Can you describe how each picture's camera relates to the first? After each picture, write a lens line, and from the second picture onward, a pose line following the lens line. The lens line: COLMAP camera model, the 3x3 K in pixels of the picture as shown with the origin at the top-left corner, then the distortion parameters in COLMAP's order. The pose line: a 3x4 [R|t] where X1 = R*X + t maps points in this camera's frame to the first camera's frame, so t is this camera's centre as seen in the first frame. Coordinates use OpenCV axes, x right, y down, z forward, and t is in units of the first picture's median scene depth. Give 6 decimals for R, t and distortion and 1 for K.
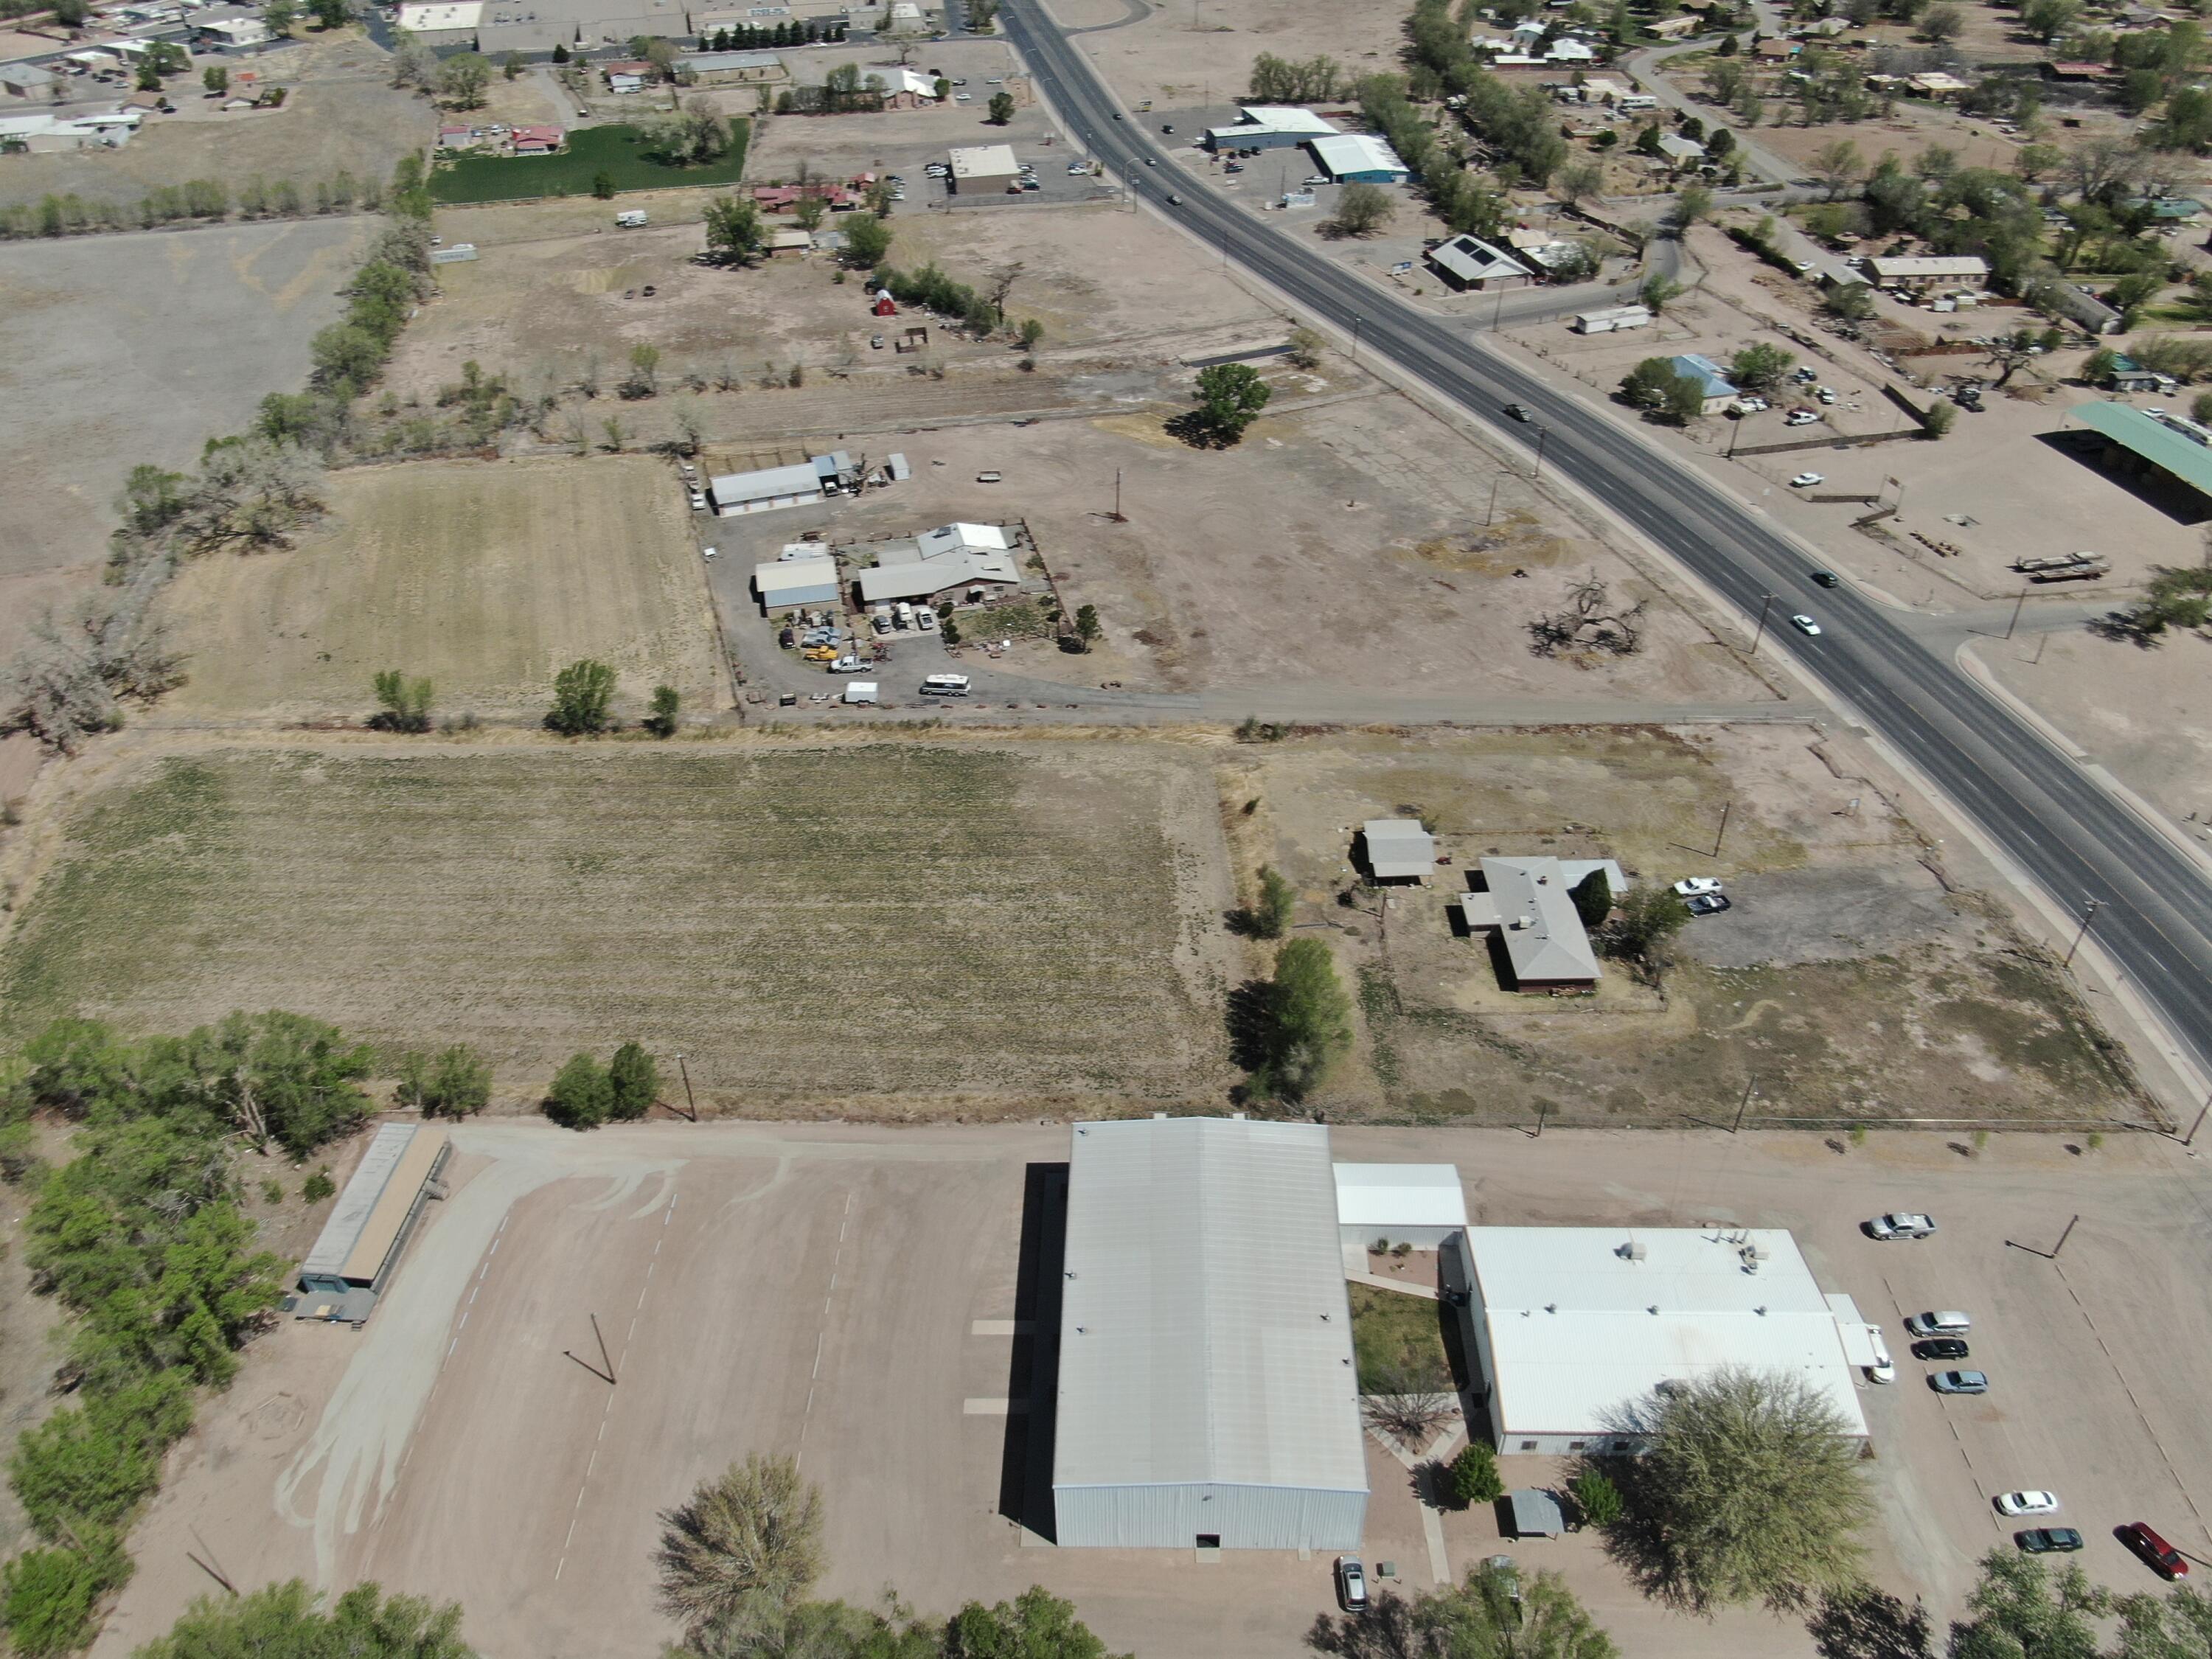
lens RADIAL K [[1590.9, 0, 1099.1], [0, 1590.9, 835.2], [0, 0, 1]] dist [-0.021688, 0.013539]
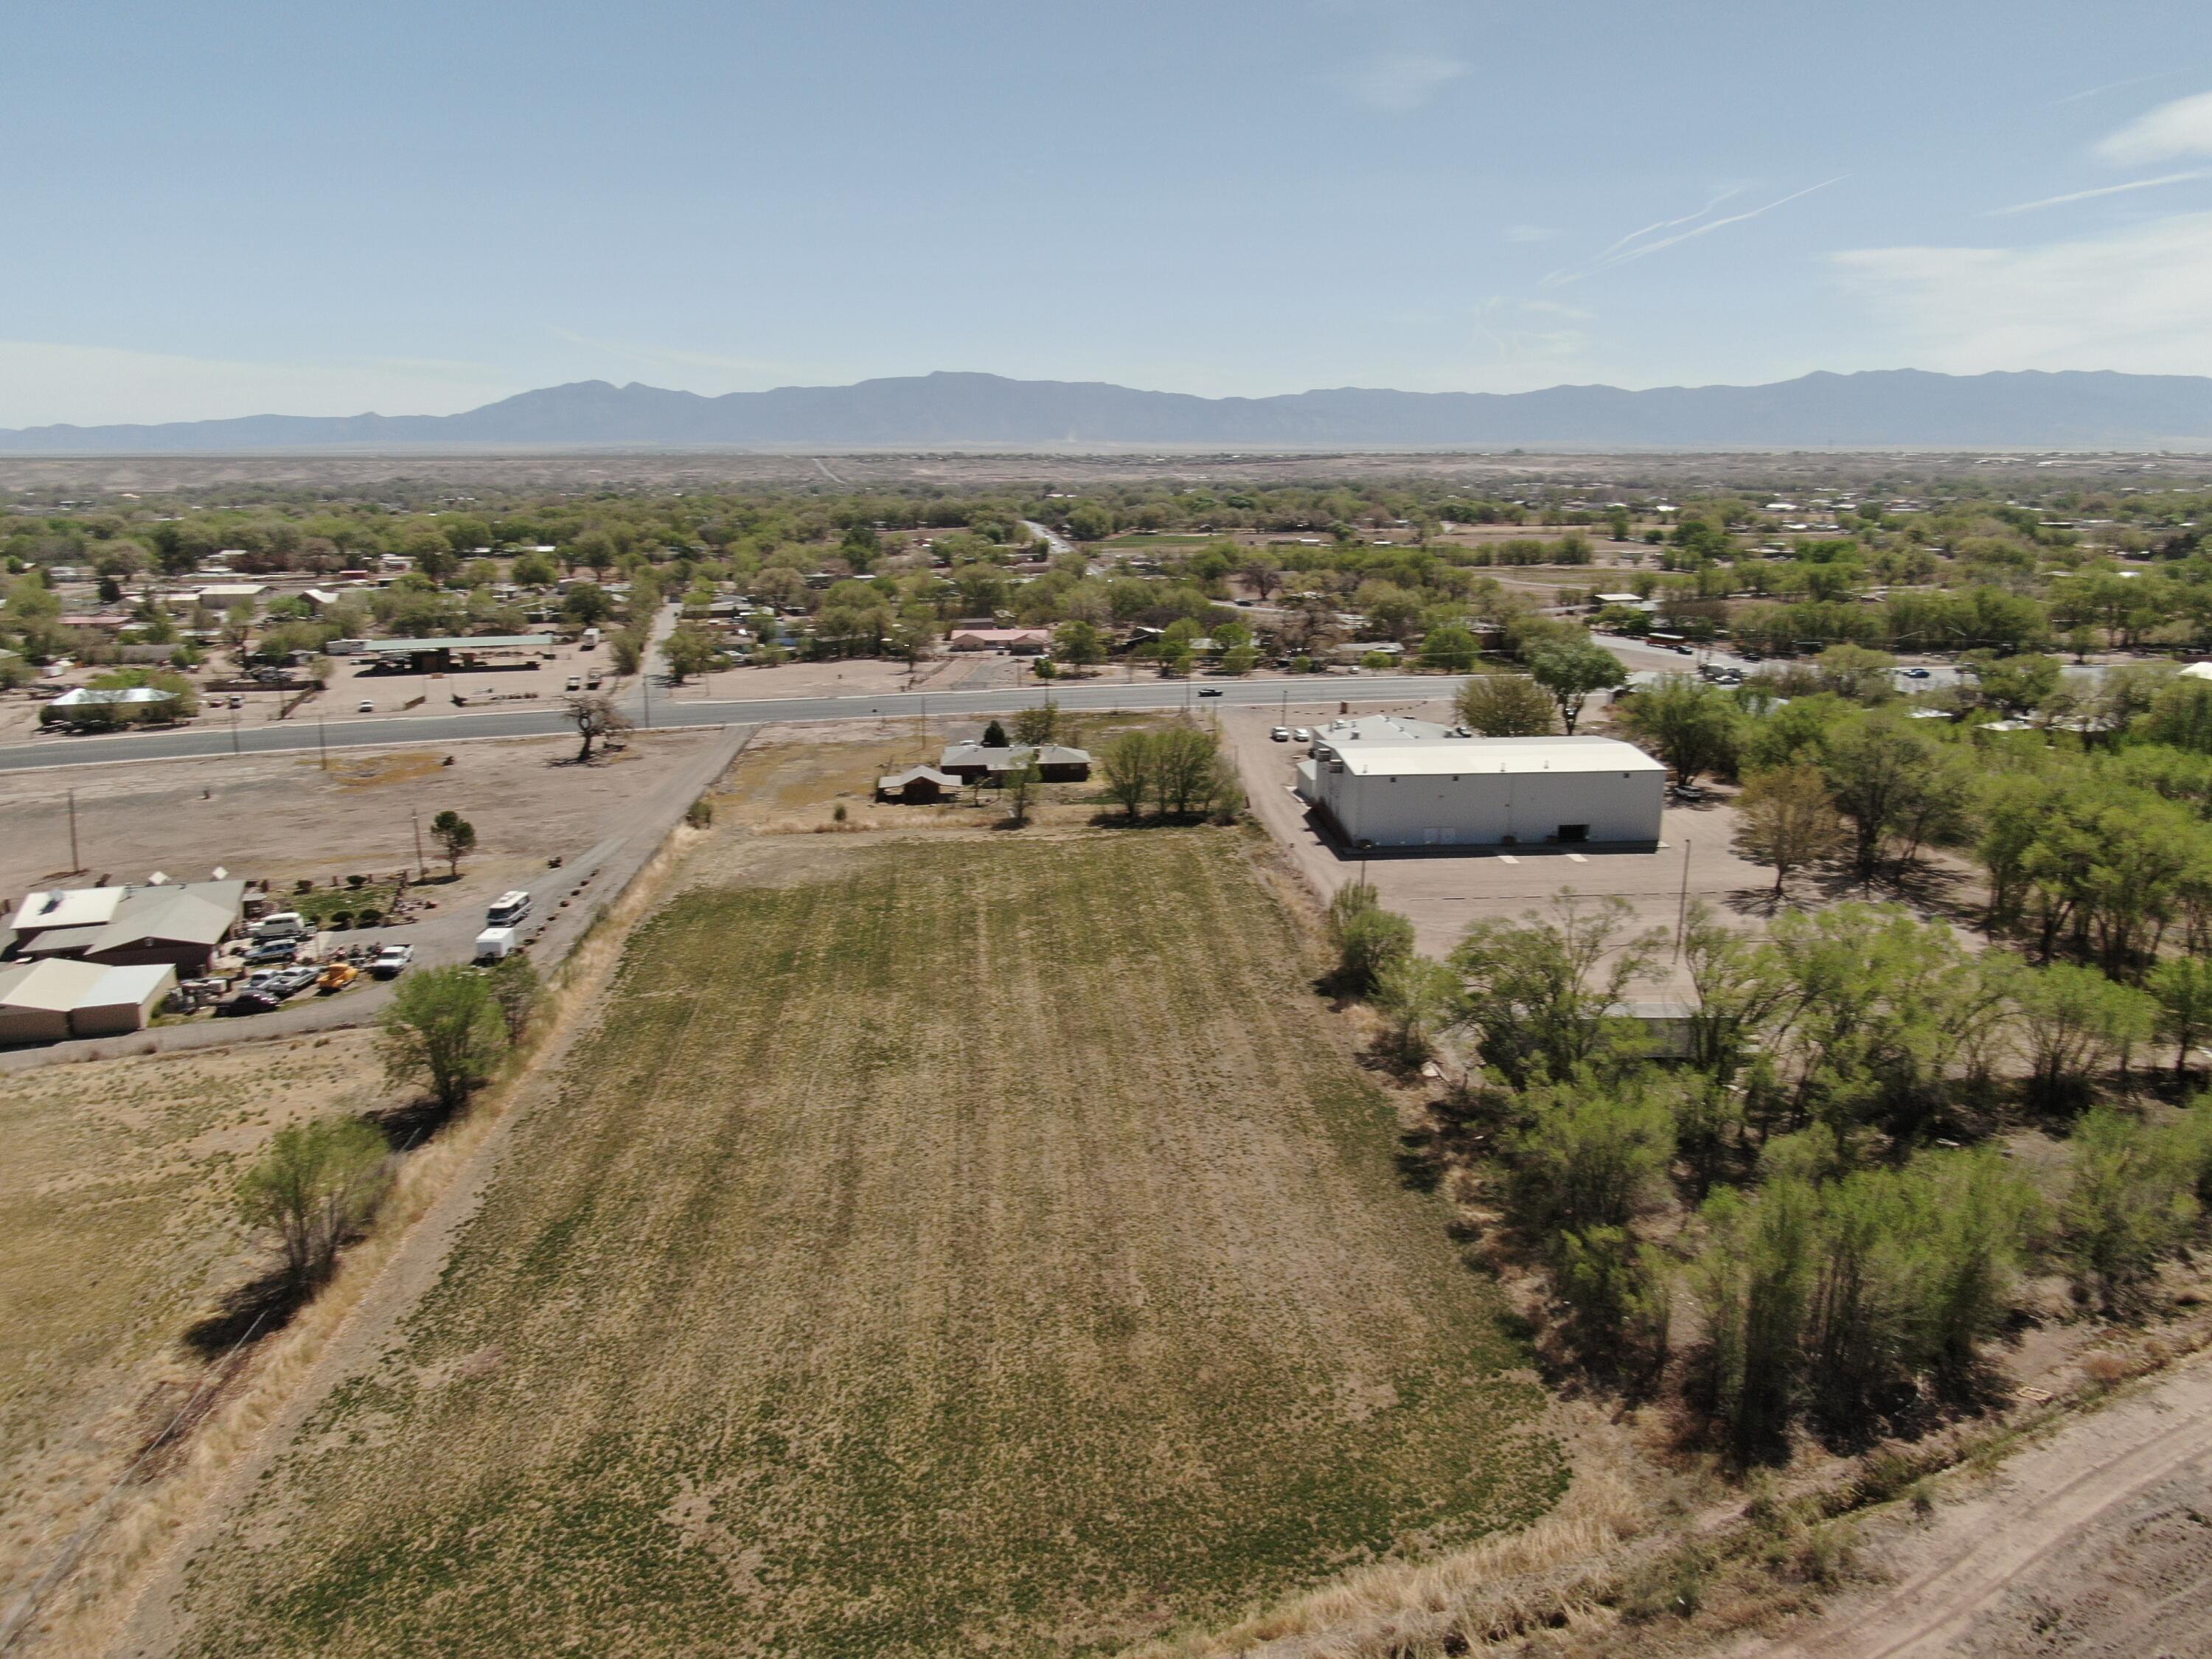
lens RADIAL K [[1555.1, 0, 1164.2], [0, 1555.1, 836.2], [0, 0, 1]] dist [-0.039115, 0.002406]
pose [[-0.131198, -0.216622, 0.967400, -0.961993], [0.588960, 0.767924, 0.251829, -0.144940], [-0.797441, 0.602800, 0.026832, 0.888056]]
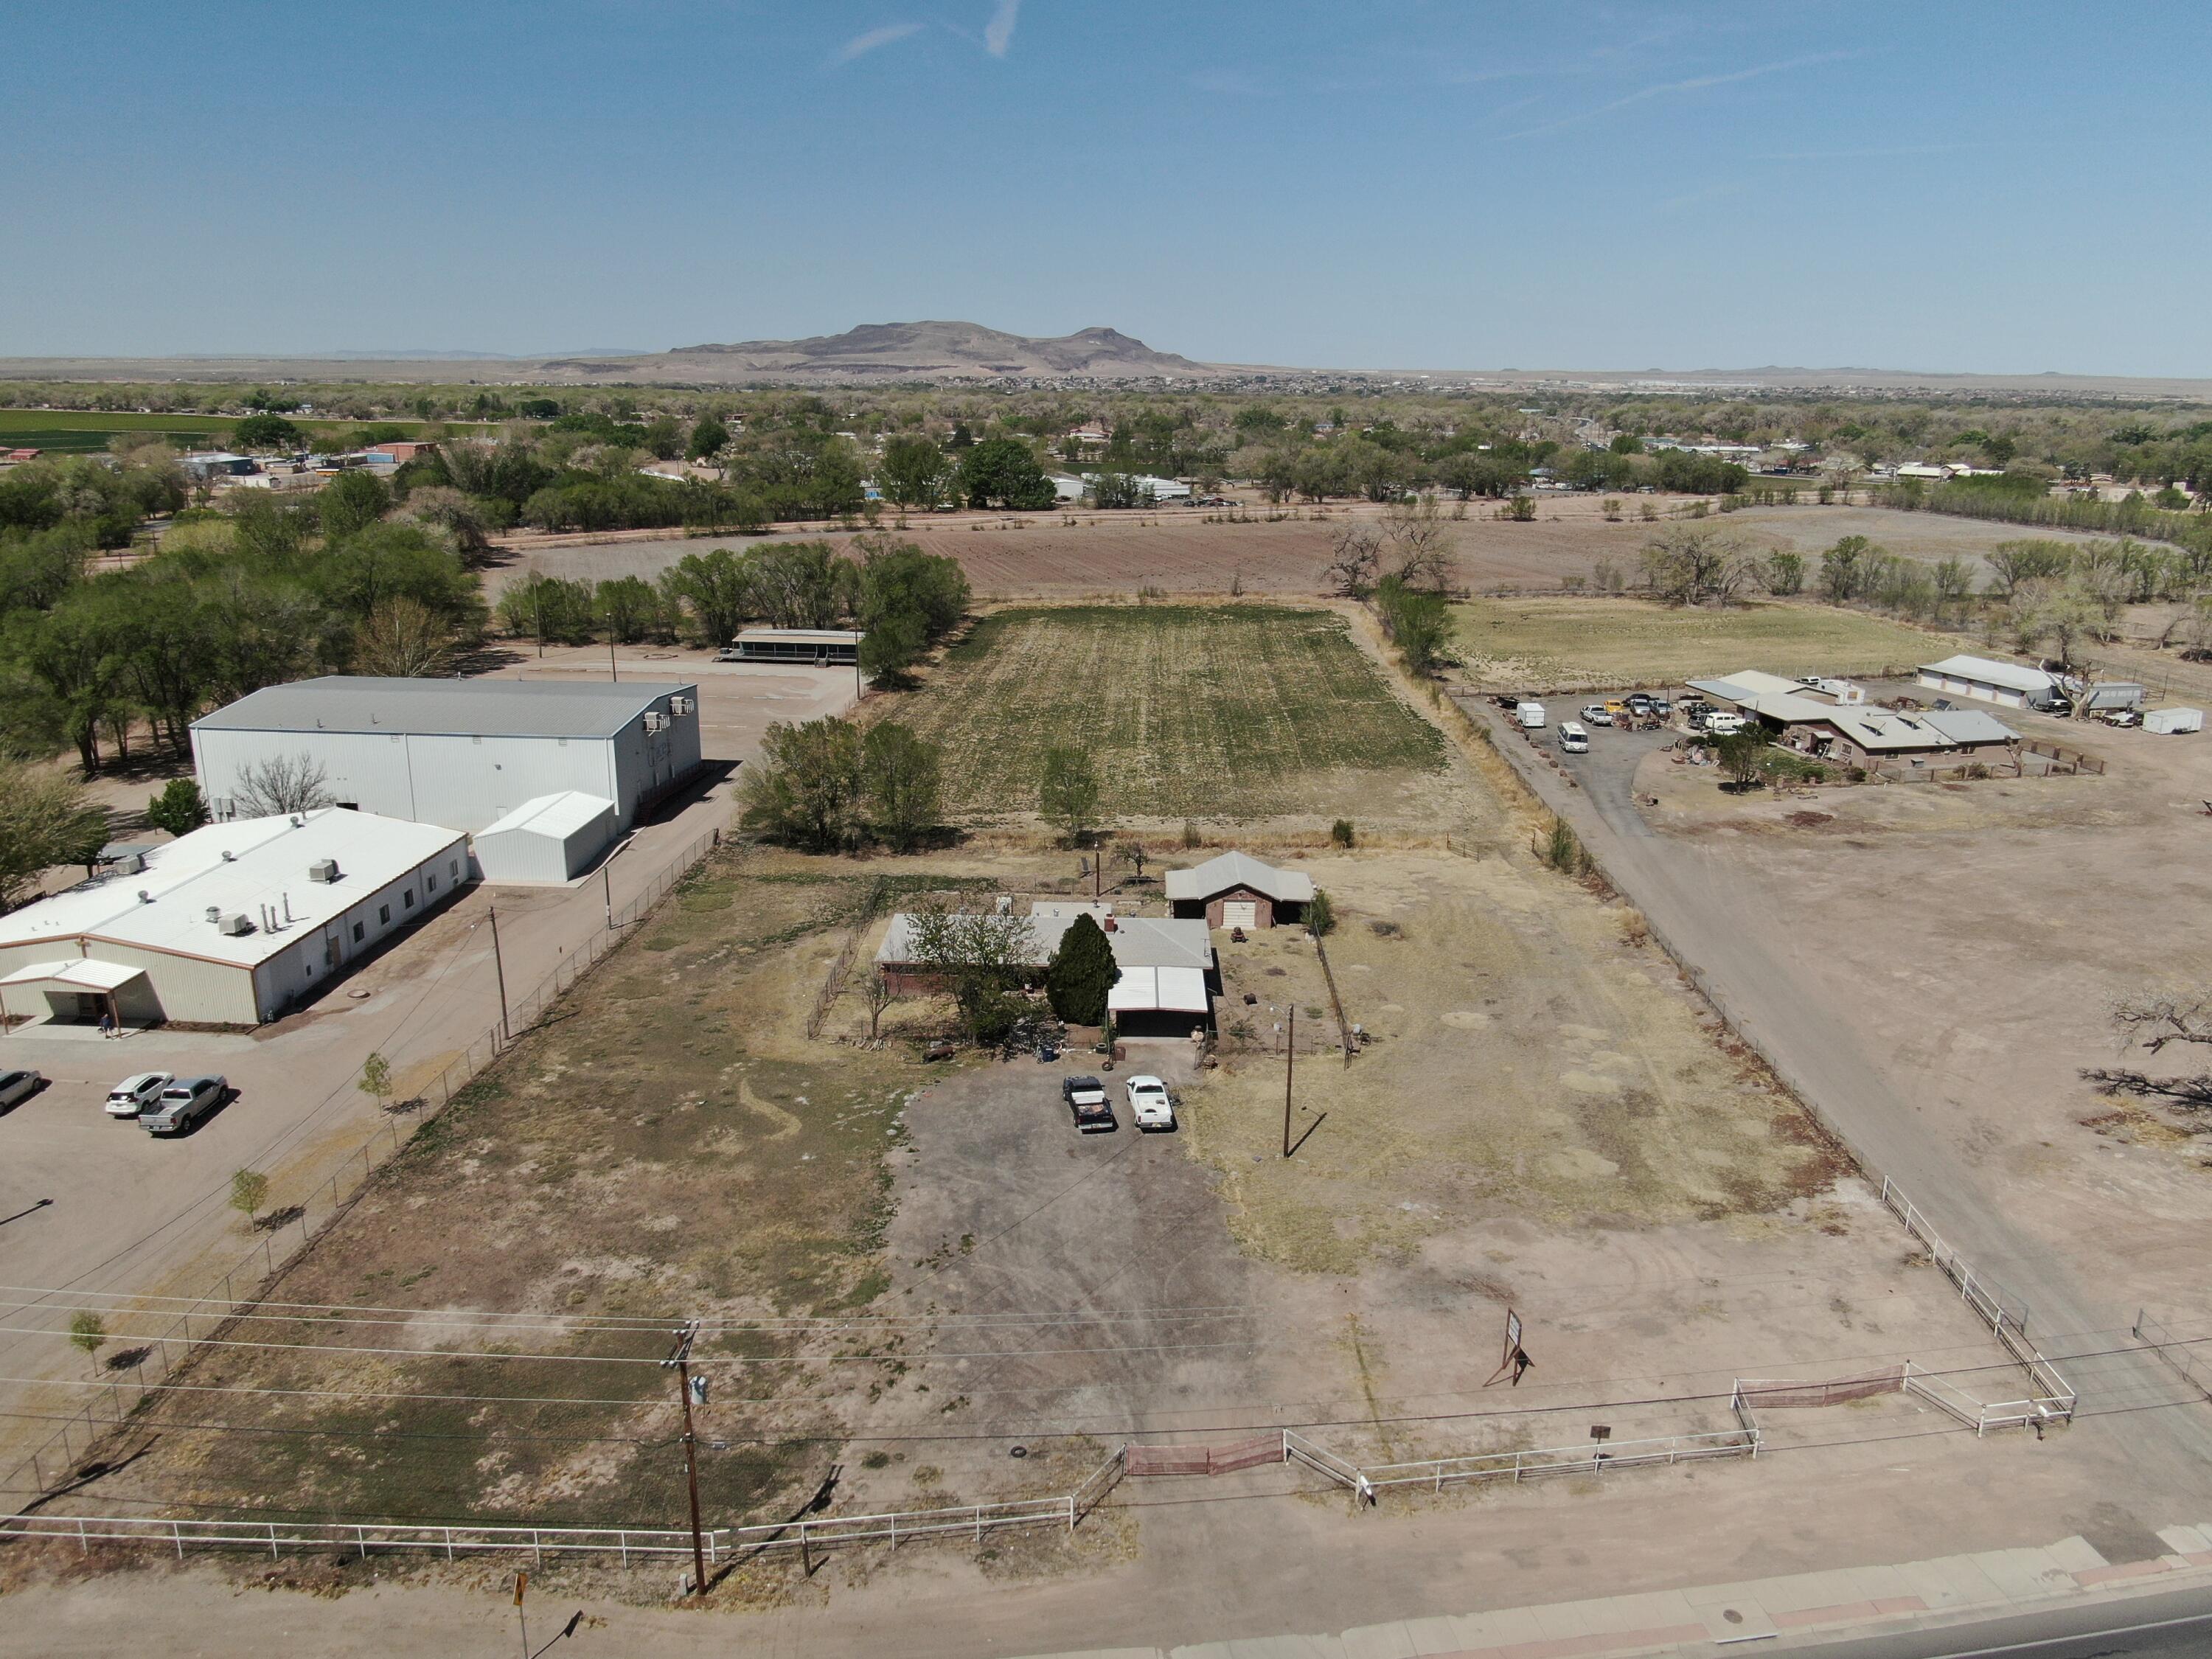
lens RADIAL K [[1590.9, 0, 1099.1], [0, 1590.9, 835.2], [0, 0, 1]] dist [-0.021688, 0.013539]
pose [[-0.027150, 0.290349, -0.956536, 0.801175], [-0.613276, 0.750810, 0.245310, -0.129528], [0.789402, 0.593280, 0.157680, 0.880426]]
